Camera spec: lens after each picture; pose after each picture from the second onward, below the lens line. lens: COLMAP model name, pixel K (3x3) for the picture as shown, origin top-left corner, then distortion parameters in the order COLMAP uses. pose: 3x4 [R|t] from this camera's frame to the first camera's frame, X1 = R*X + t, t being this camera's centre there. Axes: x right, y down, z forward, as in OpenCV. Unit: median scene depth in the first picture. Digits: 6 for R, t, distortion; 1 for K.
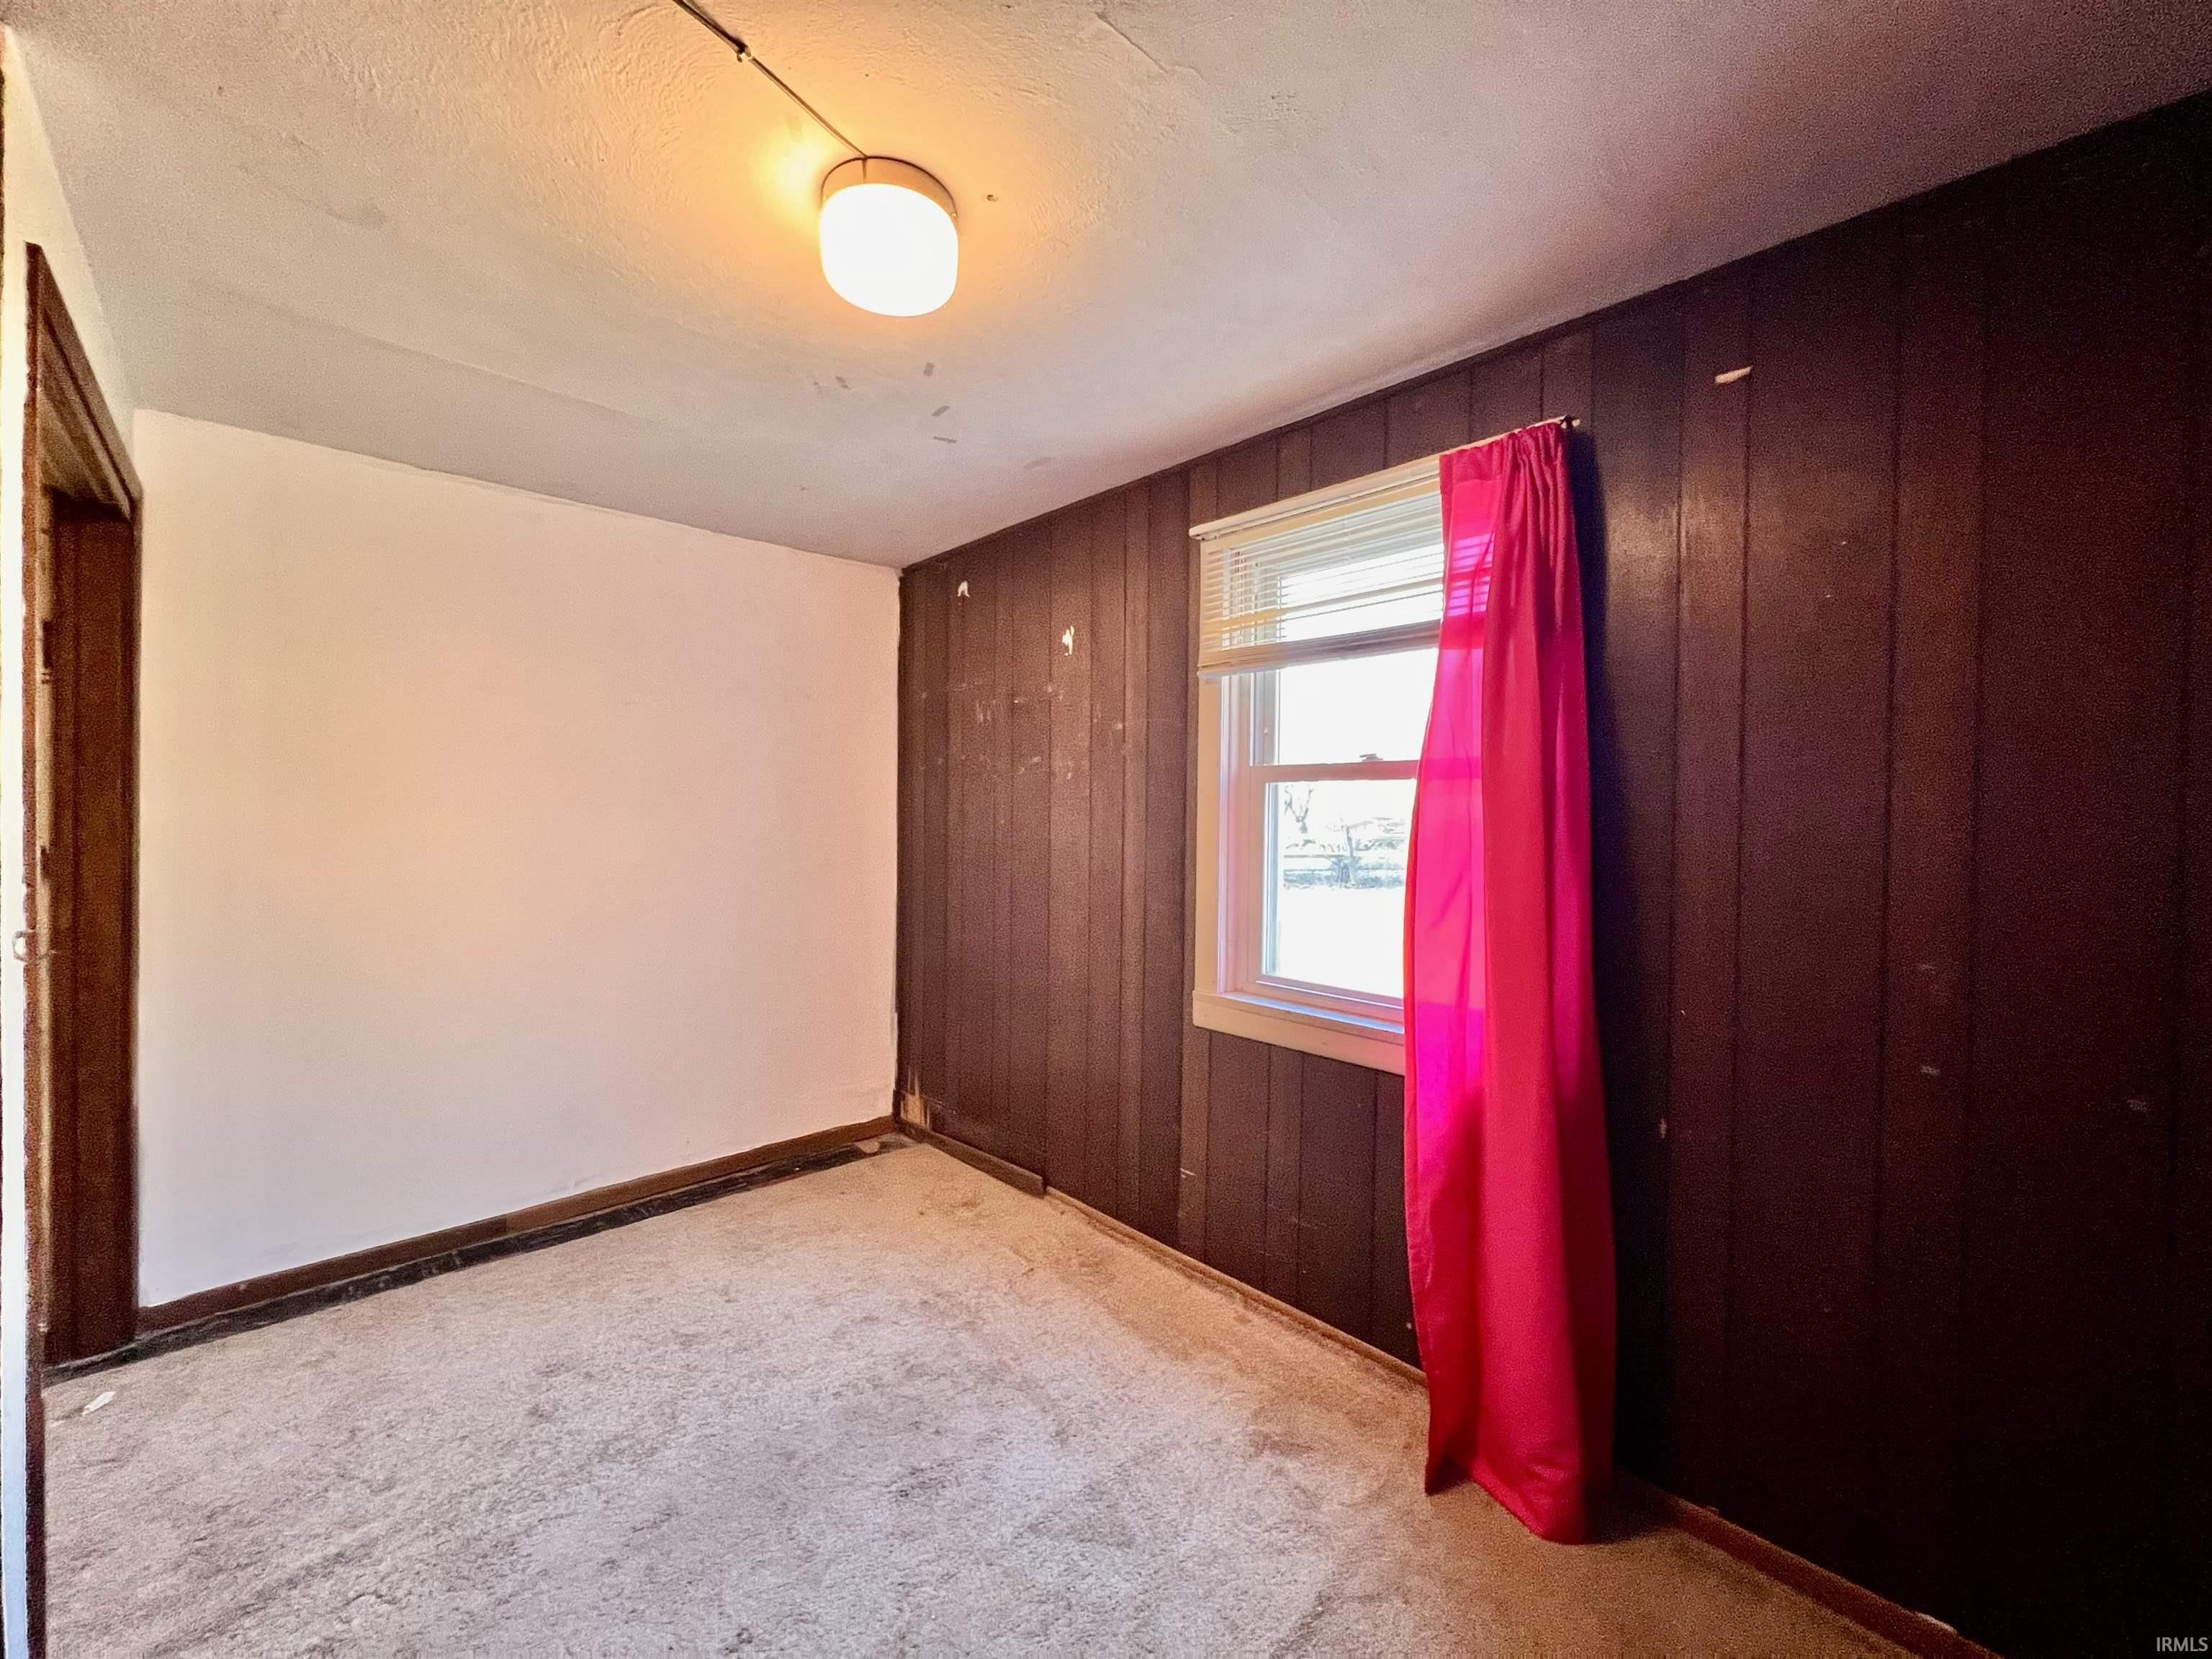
lens RADIAL K [[881.2, 0, 1100.7], [0, 881.2, 825.3], [0, 0, 1]] dist [0.001287, 0.000454]
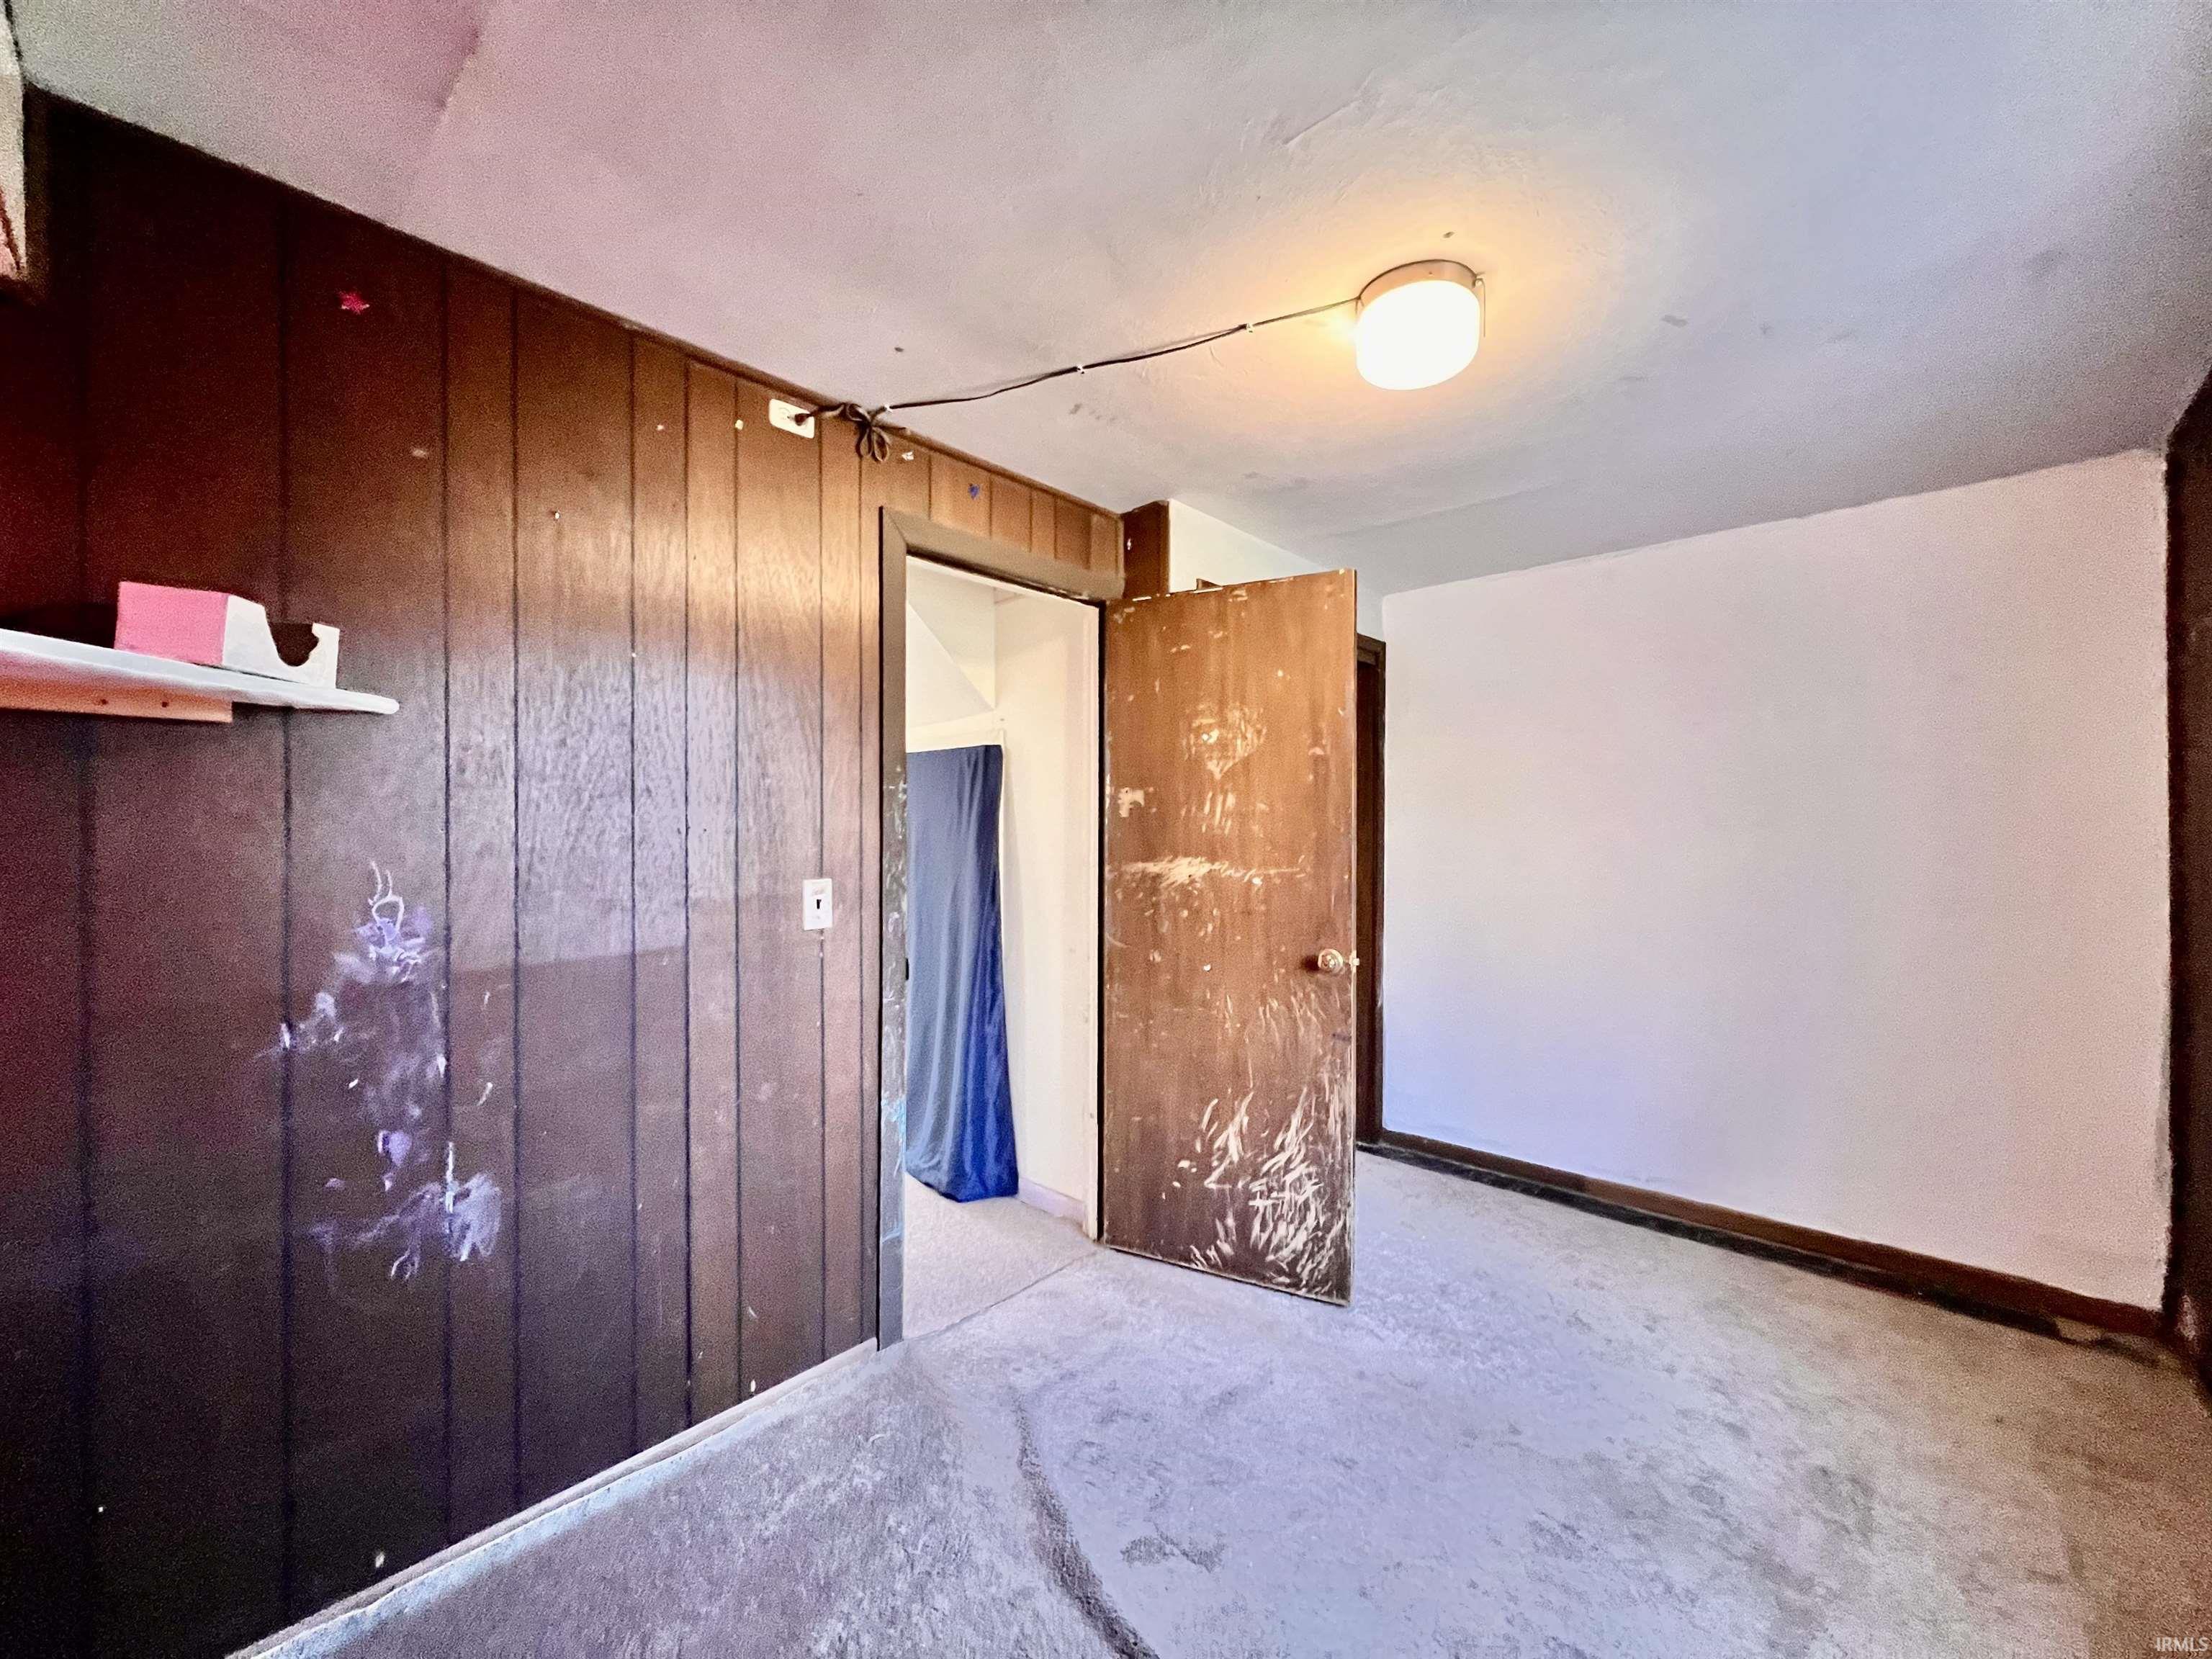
lens RADIAL K [[880.0, 0, 1105.7], [0, 880.0, 825.7], [0, 0, 1]] dist [-0.001607, 0.000631]
pose [[0.079745, -0.011941, -0.996744, 0.458391], [-0.013780, 0.999819, -0.013080, 0.001509], [0.996720, 0.014778, 0.079566, 0.278070]]
